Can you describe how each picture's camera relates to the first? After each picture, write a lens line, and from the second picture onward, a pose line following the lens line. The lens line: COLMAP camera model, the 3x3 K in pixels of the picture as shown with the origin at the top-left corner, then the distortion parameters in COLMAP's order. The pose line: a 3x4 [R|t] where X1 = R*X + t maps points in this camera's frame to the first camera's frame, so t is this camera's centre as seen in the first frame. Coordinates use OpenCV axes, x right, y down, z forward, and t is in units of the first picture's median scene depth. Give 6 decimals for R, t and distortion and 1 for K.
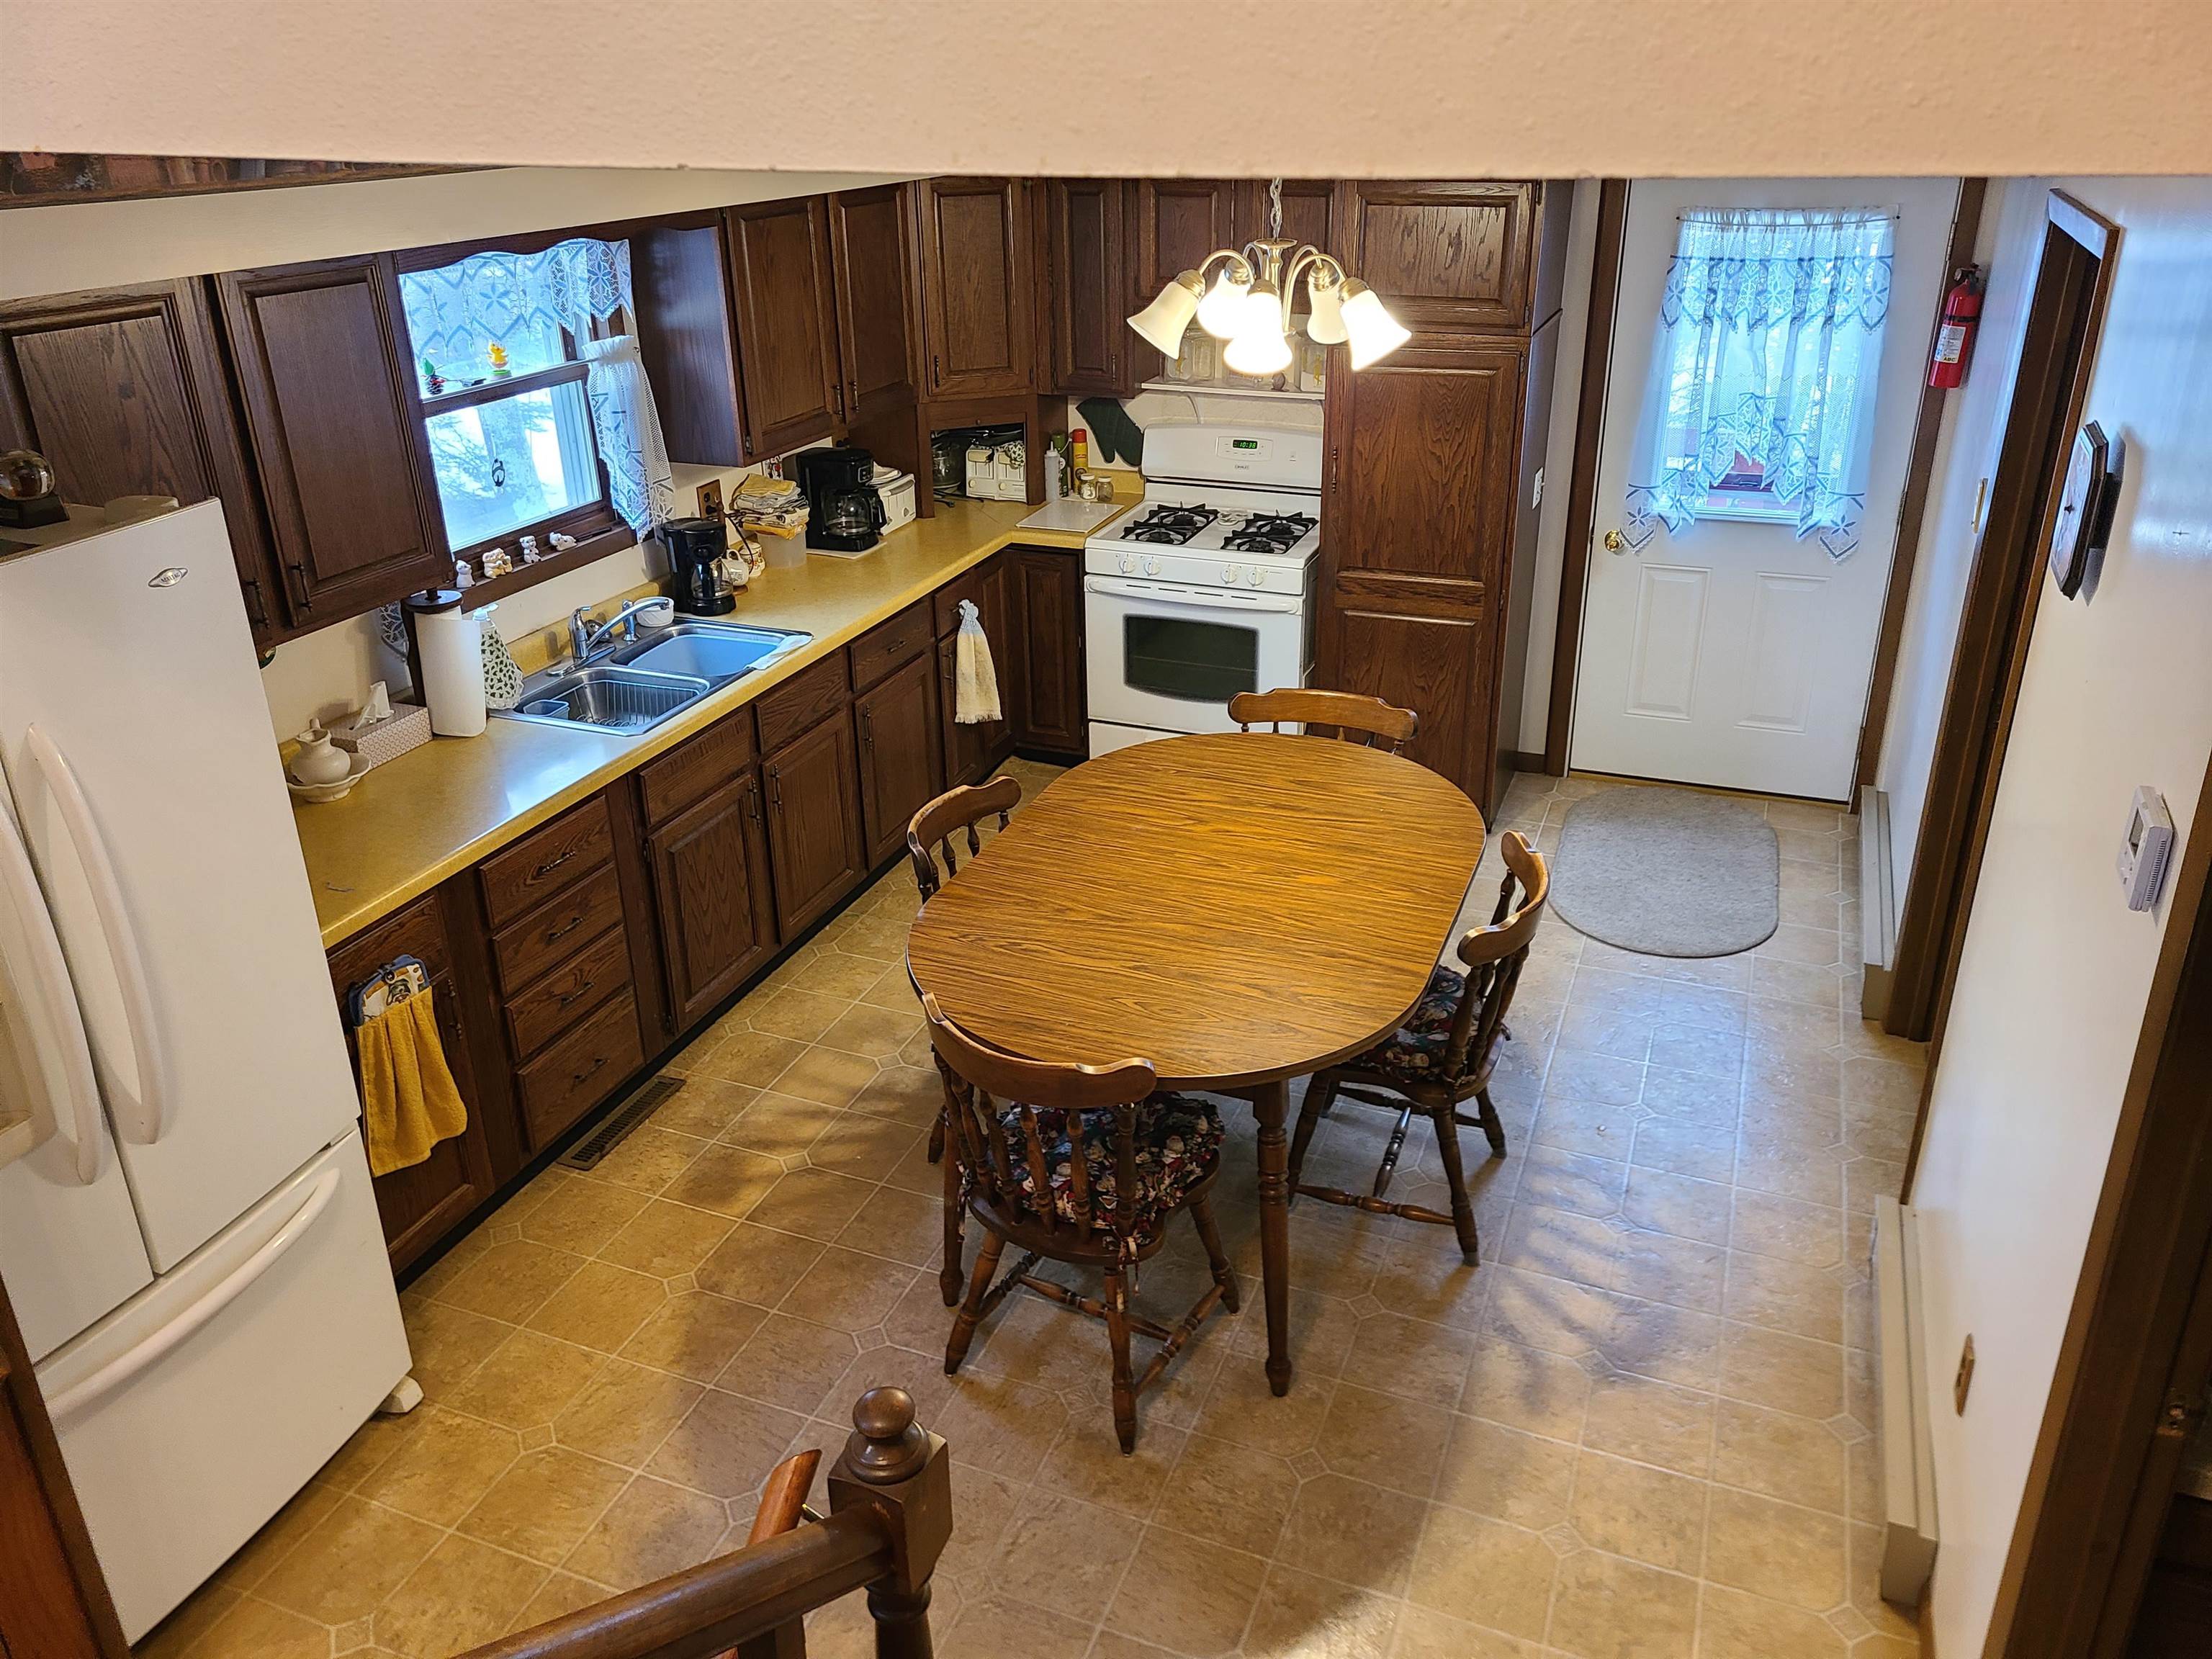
lens RADIAL K [[1663.0, 0, 1105.7], [0, 1663.0, 791.2], [0, 0, 1]] dist [0.063997, -0.046473]
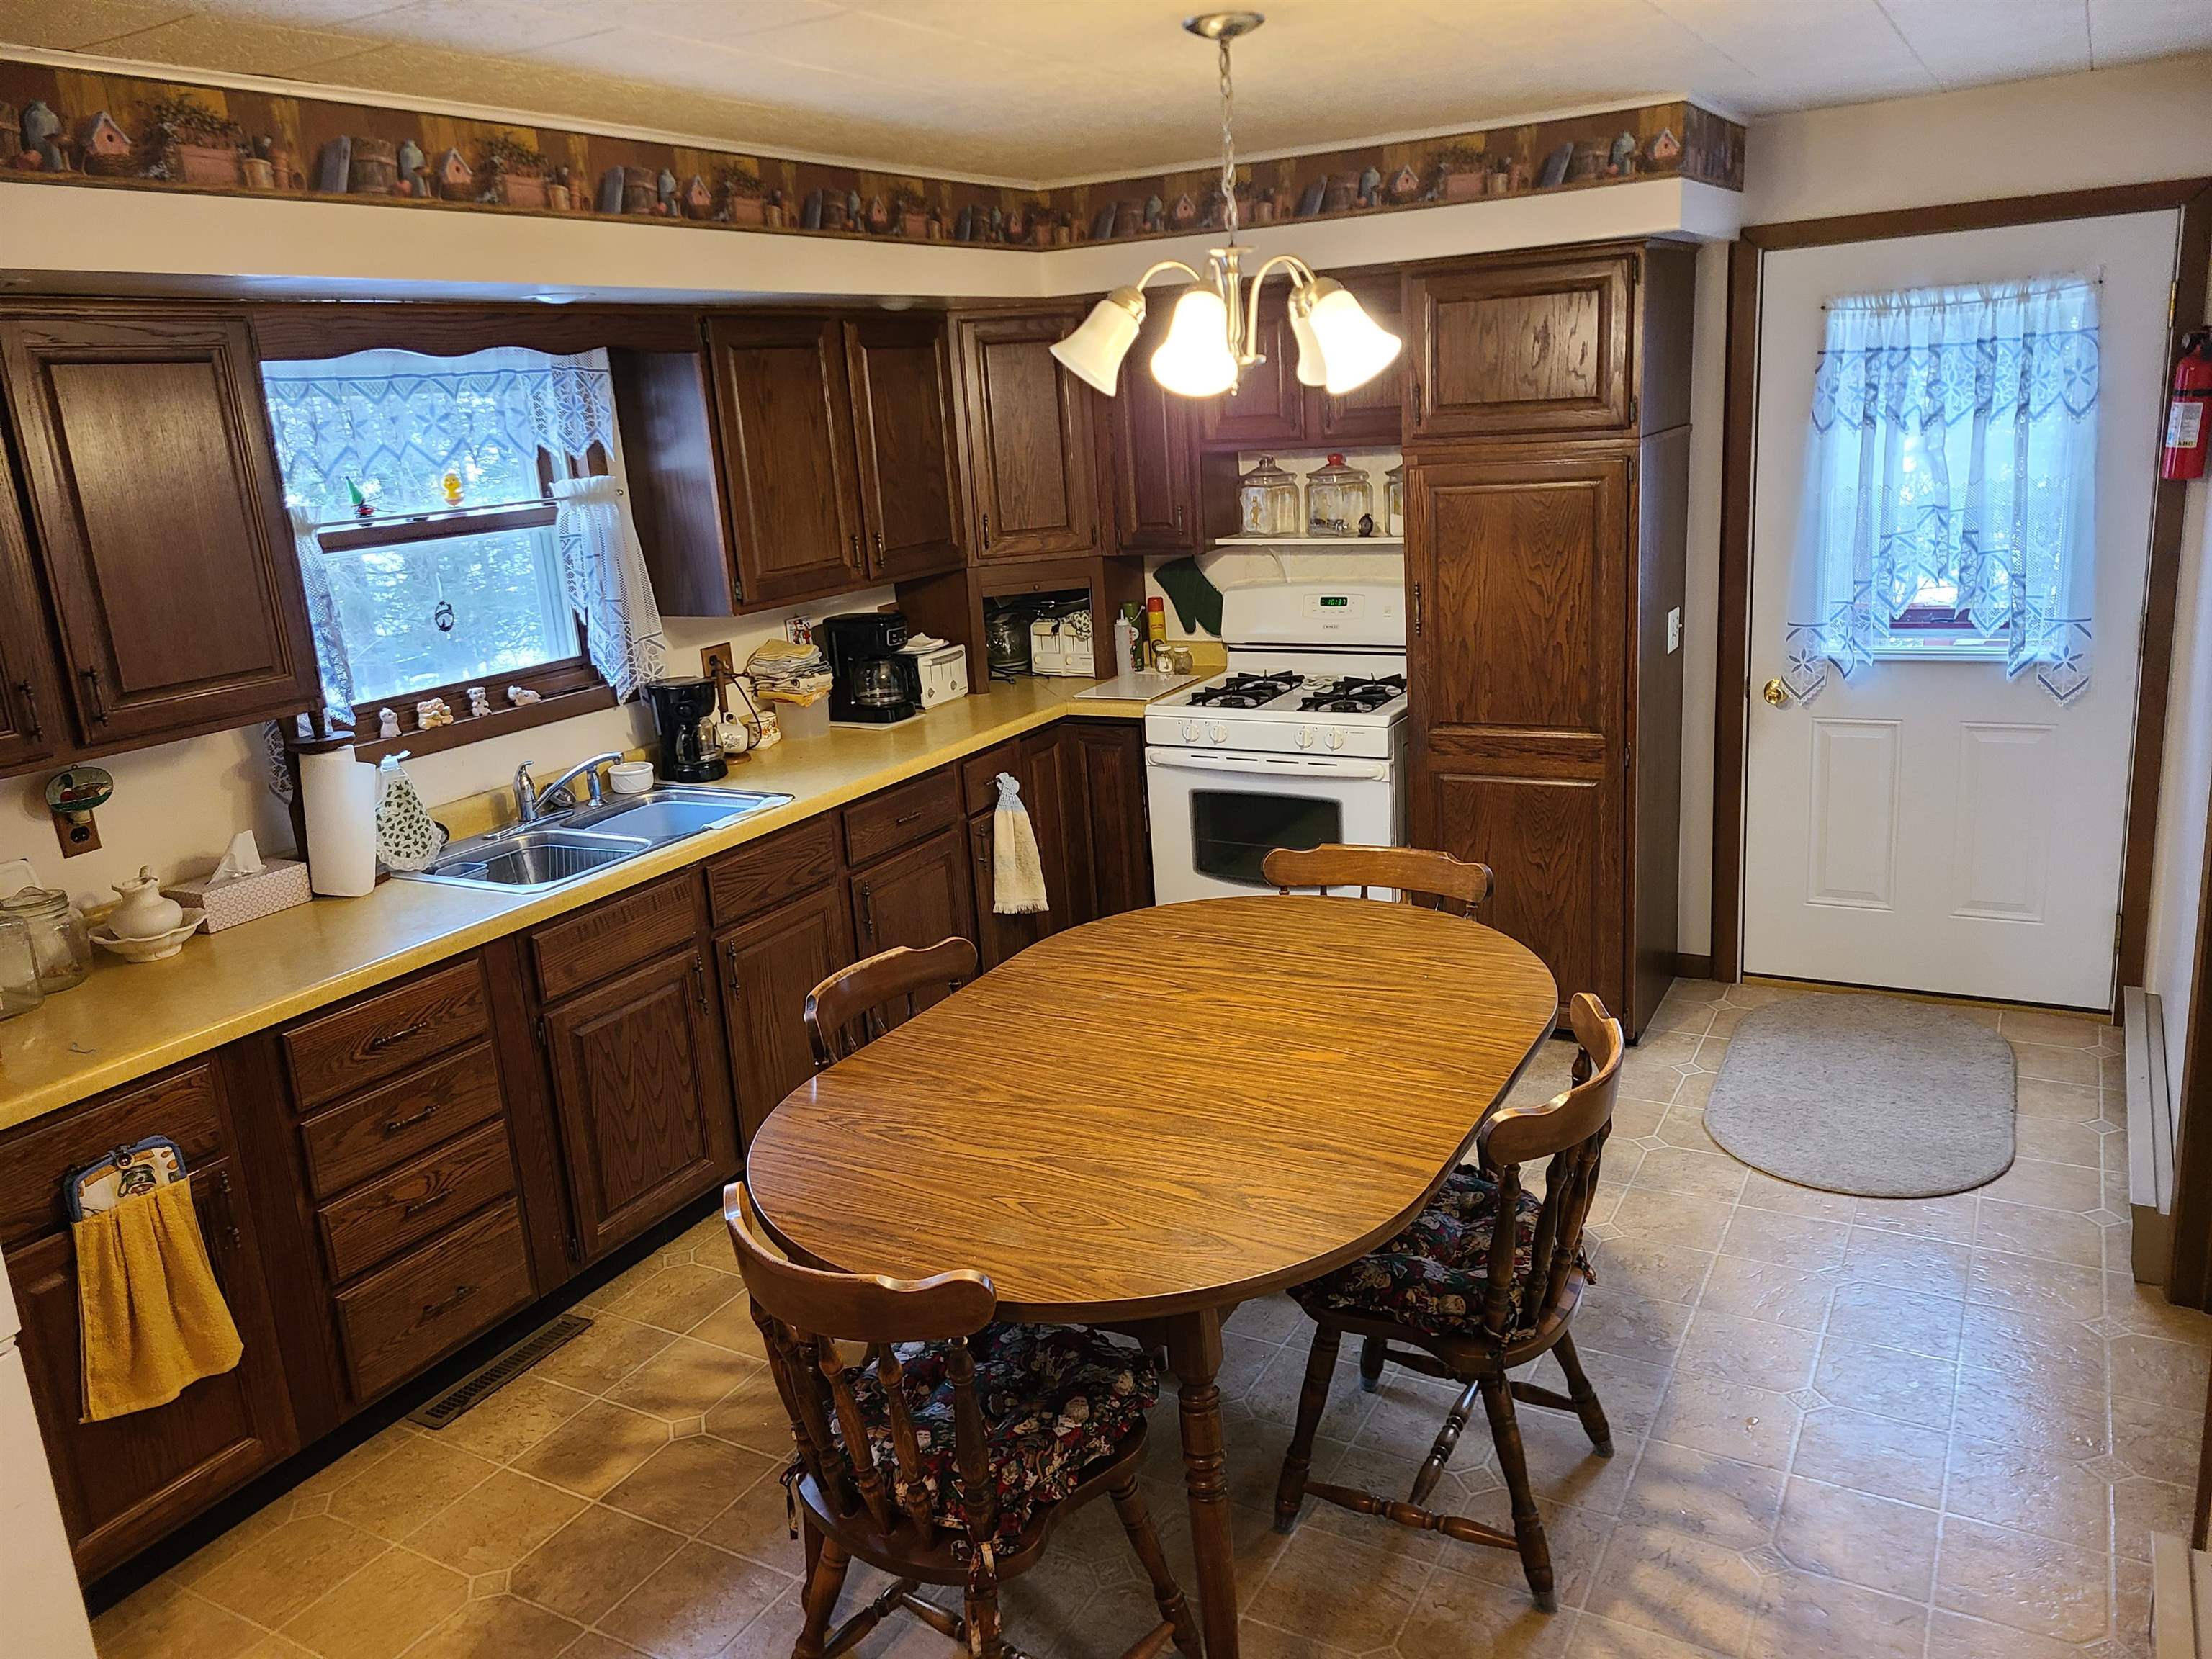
lens RADIAL K [[1663.0, 0, 1102.6], [0, 1663.0, 808.5], [0, 0, 1]] dist [0.063997, -0.046473]
pose [[0.989705, -0.015691, -0.142257, 0.117826], [-0.006534, 0.987981, -0.154437, 0.050317], [0.142970, 0.153777, 0.977708, 0.190357]]
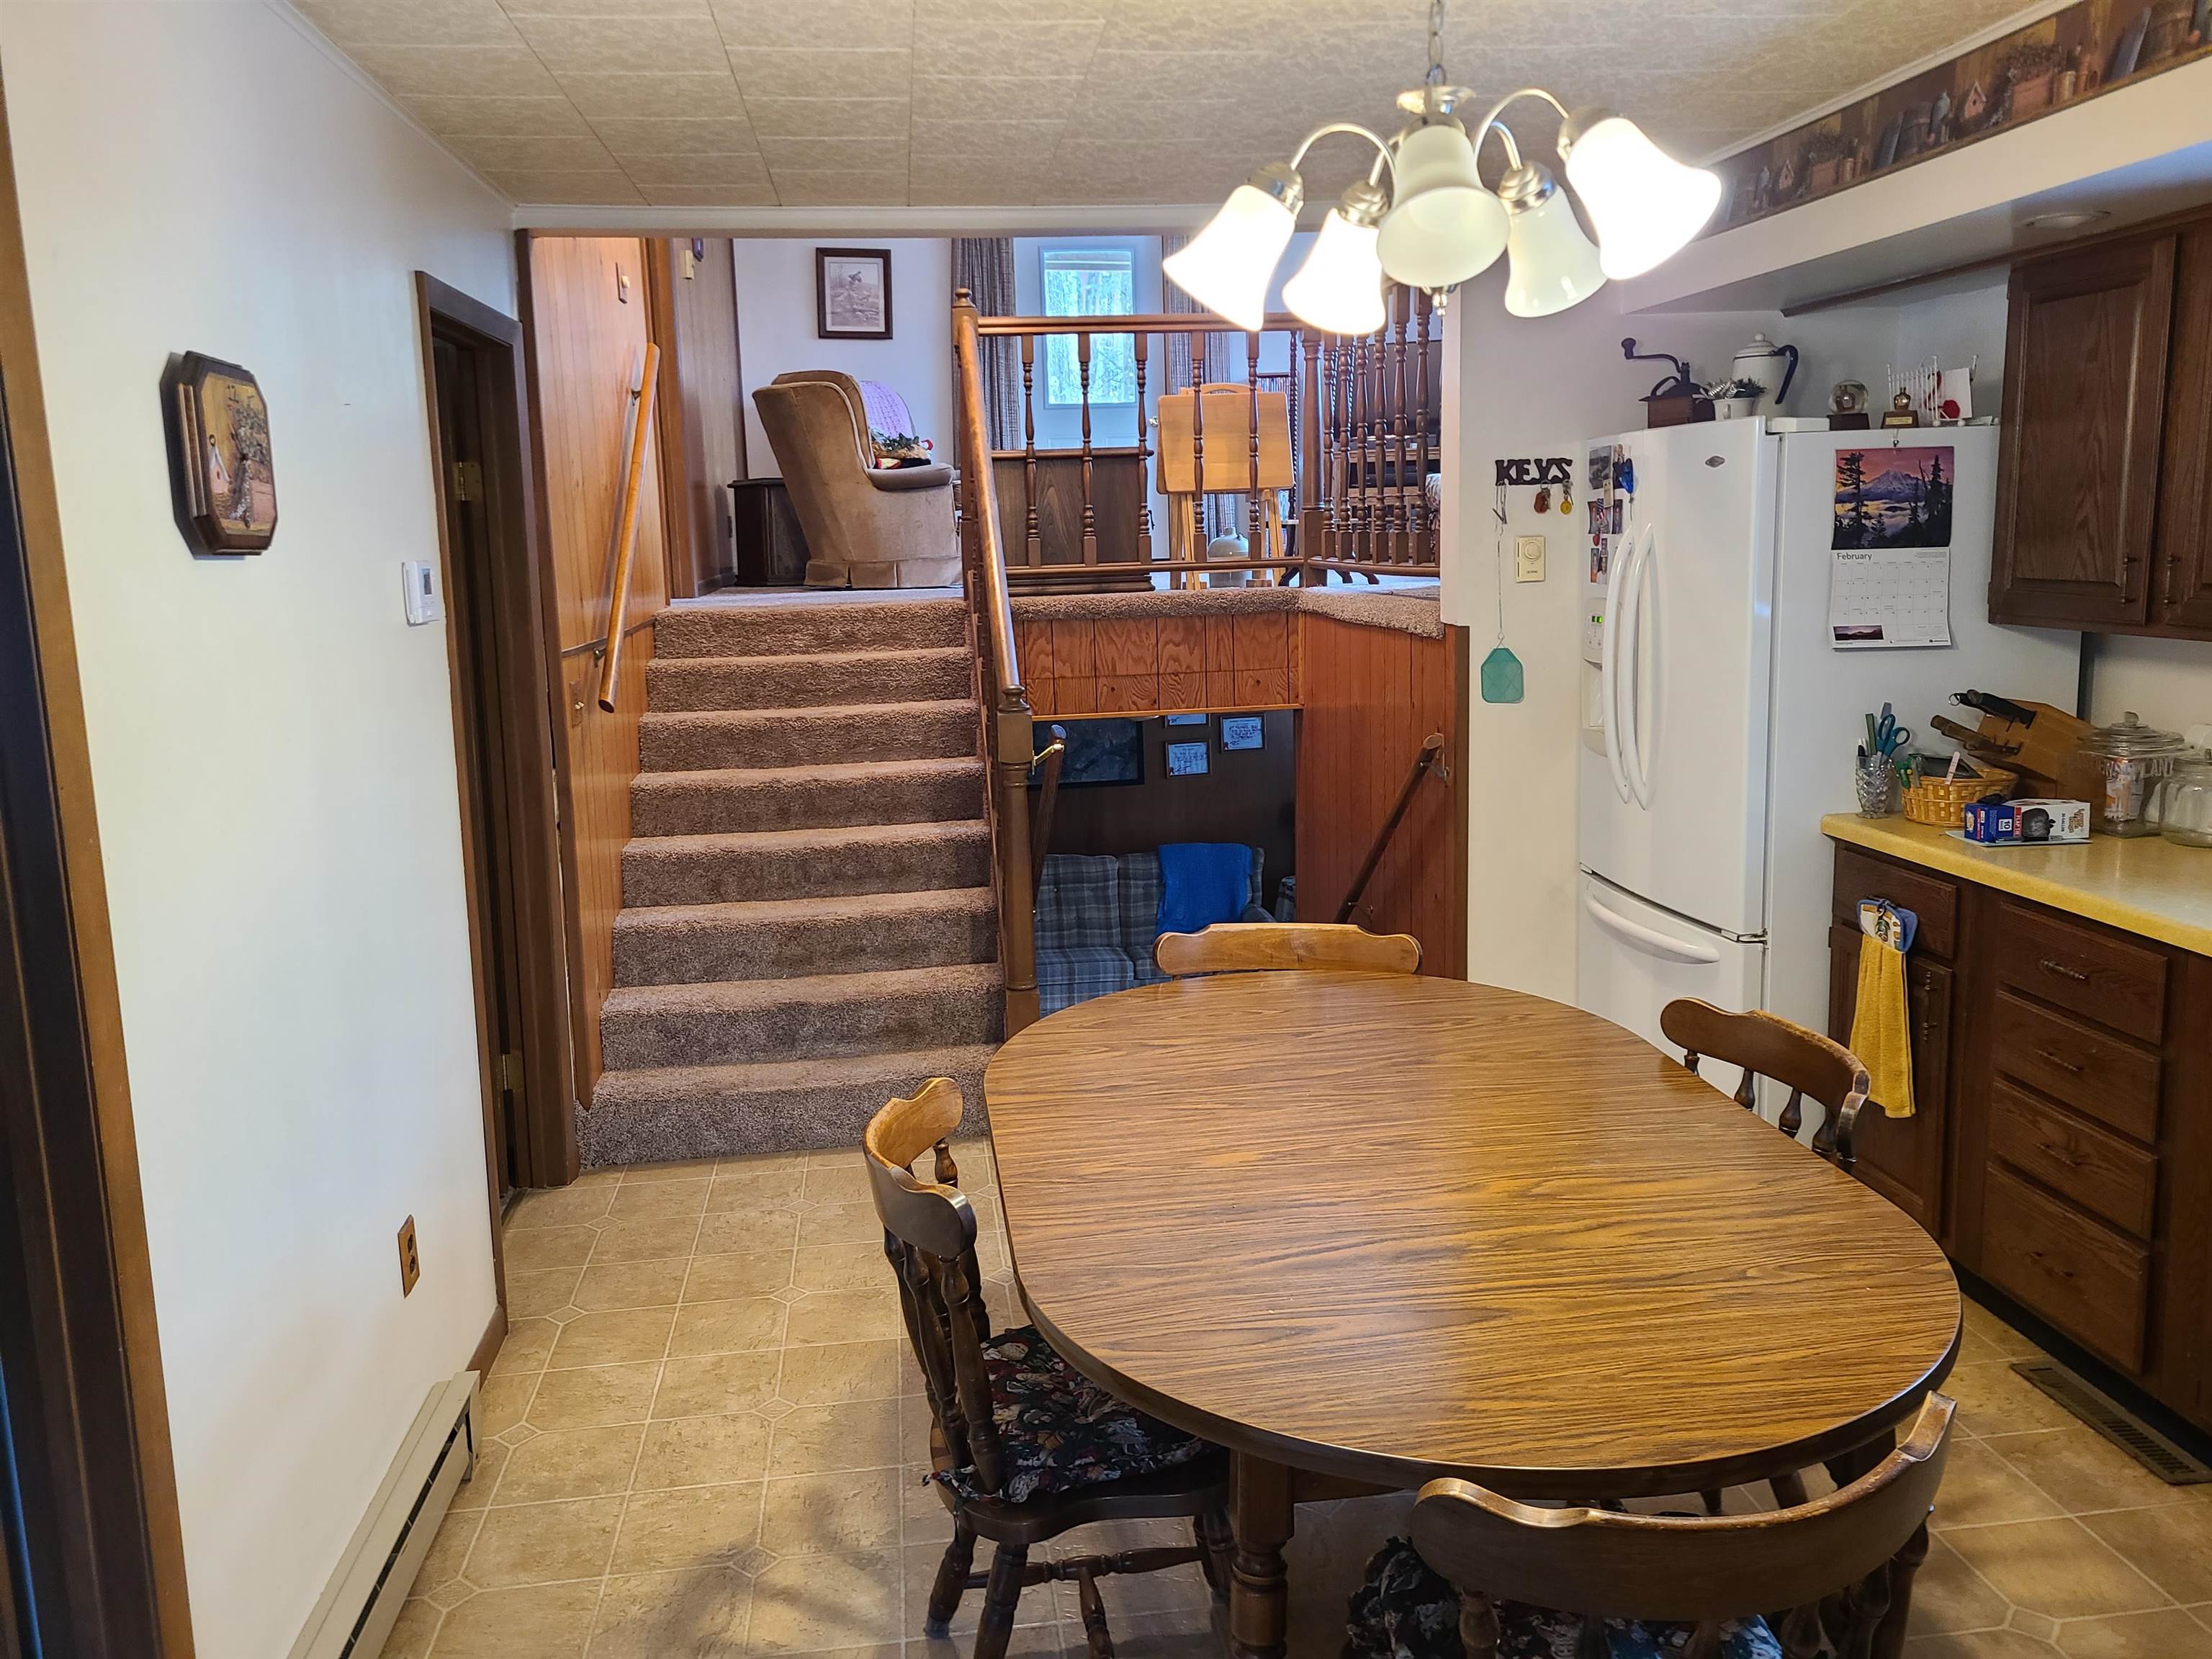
lens RADIAL K [[1663.0, 0, 1110.7], [0, 1663.0, 779.1], [0, 0, 1]] dist [0.063997, -0.046473]
pose [[-0.870204, 0.114161, -0.479283, 0.375871], [-0.157493, 0.857292, 0.490149, -0.306444], [0.466841, 0.502013, -0.728040, 1.145070]]
